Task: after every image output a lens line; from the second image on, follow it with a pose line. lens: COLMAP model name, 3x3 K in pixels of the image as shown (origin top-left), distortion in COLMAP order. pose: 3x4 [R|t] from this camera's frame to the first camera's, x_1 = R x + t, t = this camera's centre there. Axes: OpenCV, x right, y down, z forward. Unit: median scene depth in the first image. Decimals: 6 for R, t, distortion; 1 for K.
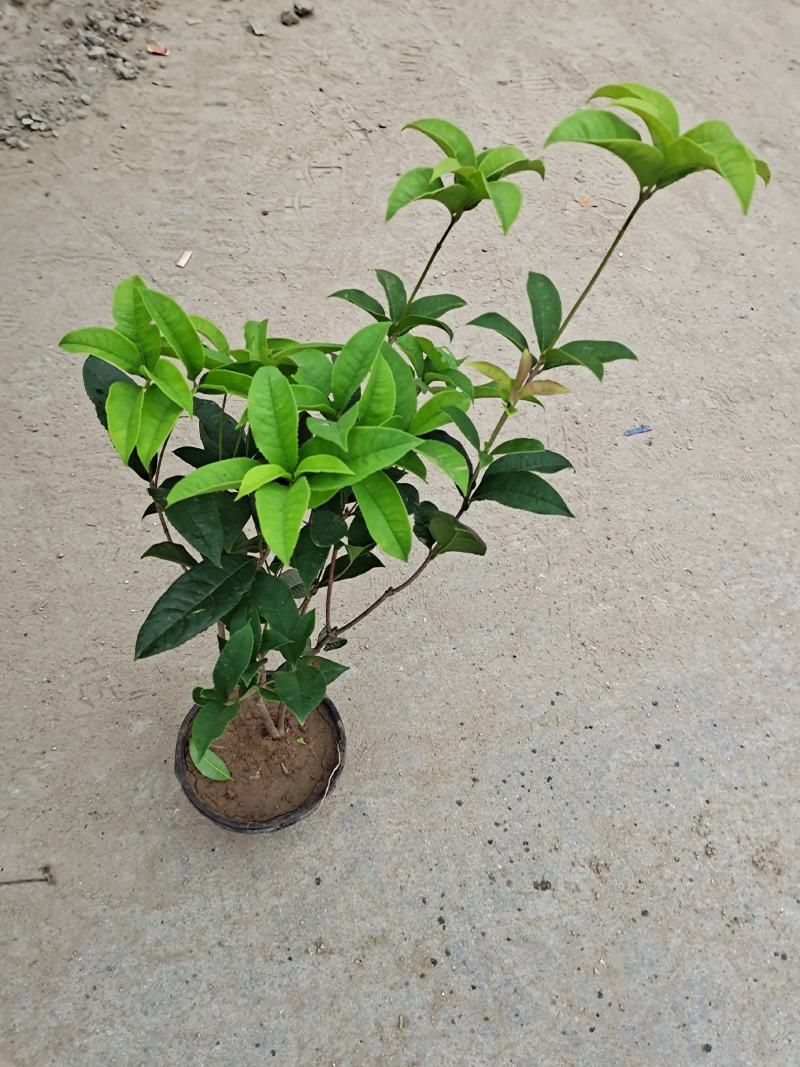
lens RADIAL K [[784.8, 0, 403.5], [0, 784.8, 540.3], [0, 0, 1]] dist [0.053555, -0.042309]
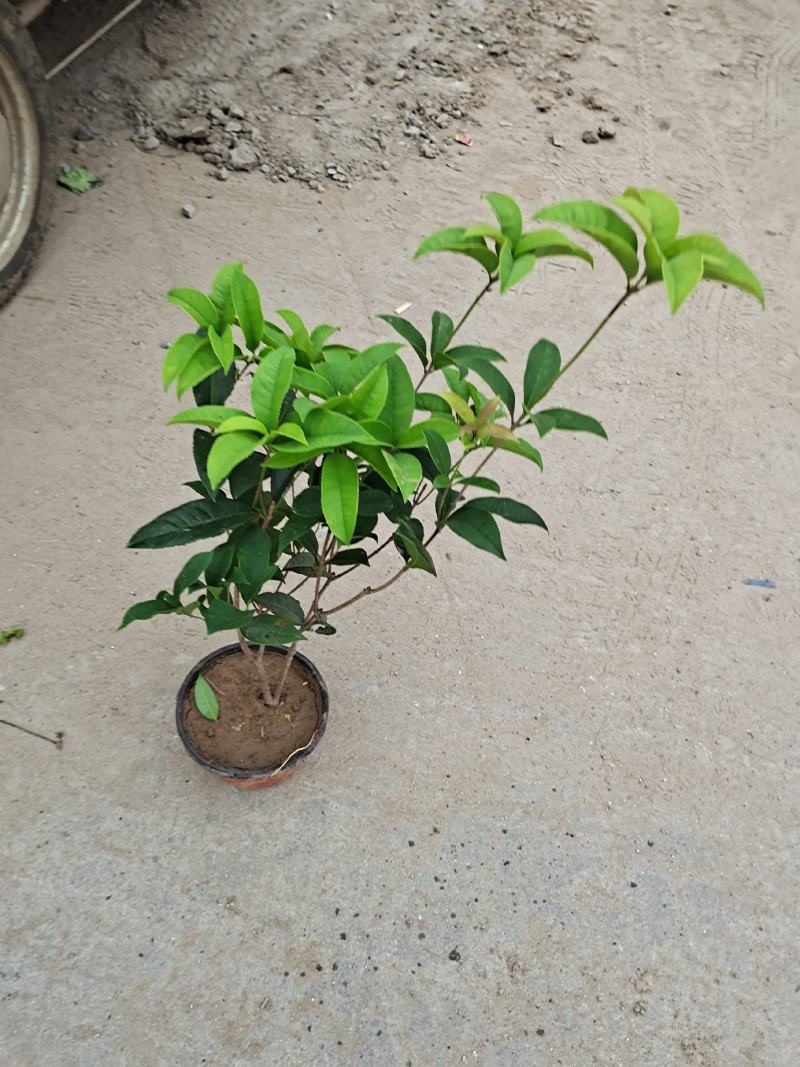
lens RADIAL K [[774.6, 0, 391.1], [0, 774.6, 534.6], [0, 0, 1]] dist [0.053019, -0.051304]
pose [[0.905179, 0.329368, -0.268641, 0.146957], [-0.356651, 0.932401, -0.058553, 0.023159], [0.231196, 0.148812, 0.961459, -0.027000]]
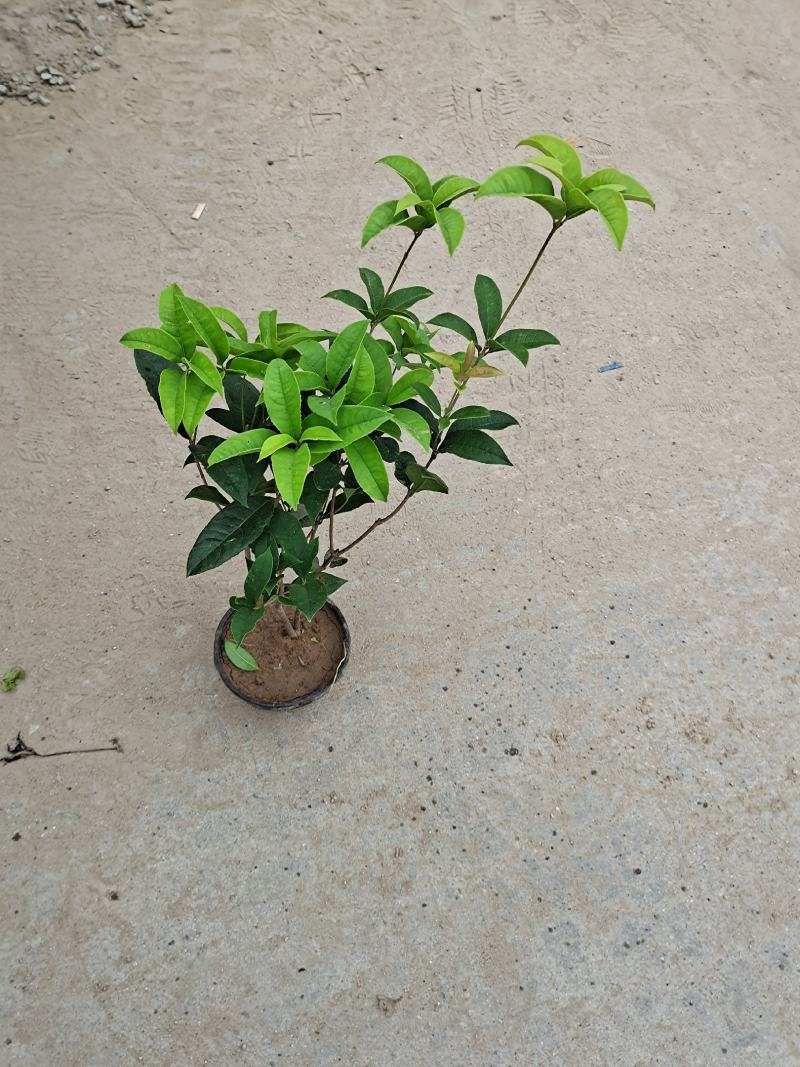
lens RADIAL K [[761.7, 0, 400.0], [0, 761.7, 533.5], [0, 0, 1]] dist [0.052306, -0.037868]
pose [[0.999706, -0.012461, -0.020782, 0.022429], [0.014460, 0.994983, 0.098993, -0.019471], [0.019444, -0.099264, 0.994871, -0.121241]]
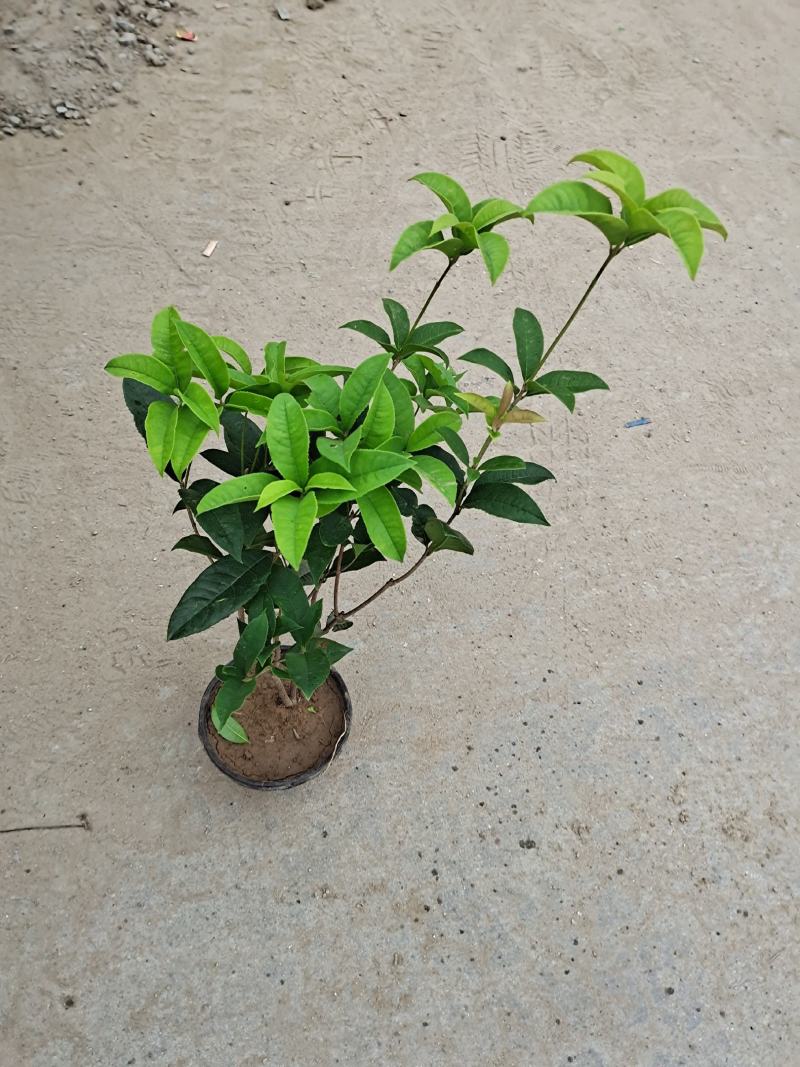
lens RADIAL K [[774.2, 0, 401.8], [0, 774.2, 540.0], [0, 0, 1]] dist [0.053134, -0.041840]
pose [[0.999501, 0.021308, -0.023301, 0.012199], [-0.020363, 0.998989, 0.040075, -0.021051], [0.024131, -0.039580, 0.998925, -0.054947]]
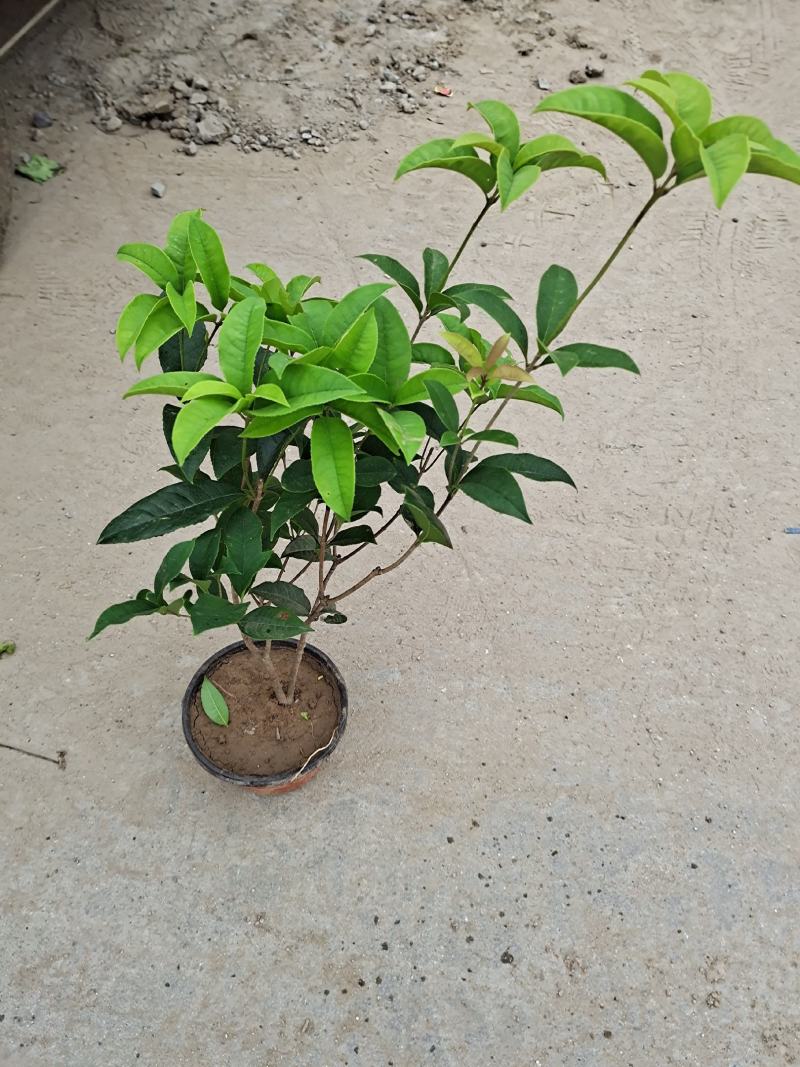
lens RADIAL K [[790.6, 0, 394.0], [0, 790.6, 536.8], [0, 0, 1]] dist [0.059542, -0.055666]
pose [[0.926512, 0.256722, -0.275082, 0.140106], [-0.276747, 0.960270, -0.035943, 0.029942], [0.254926, 0.109430, 0.960749, 0.023259]]
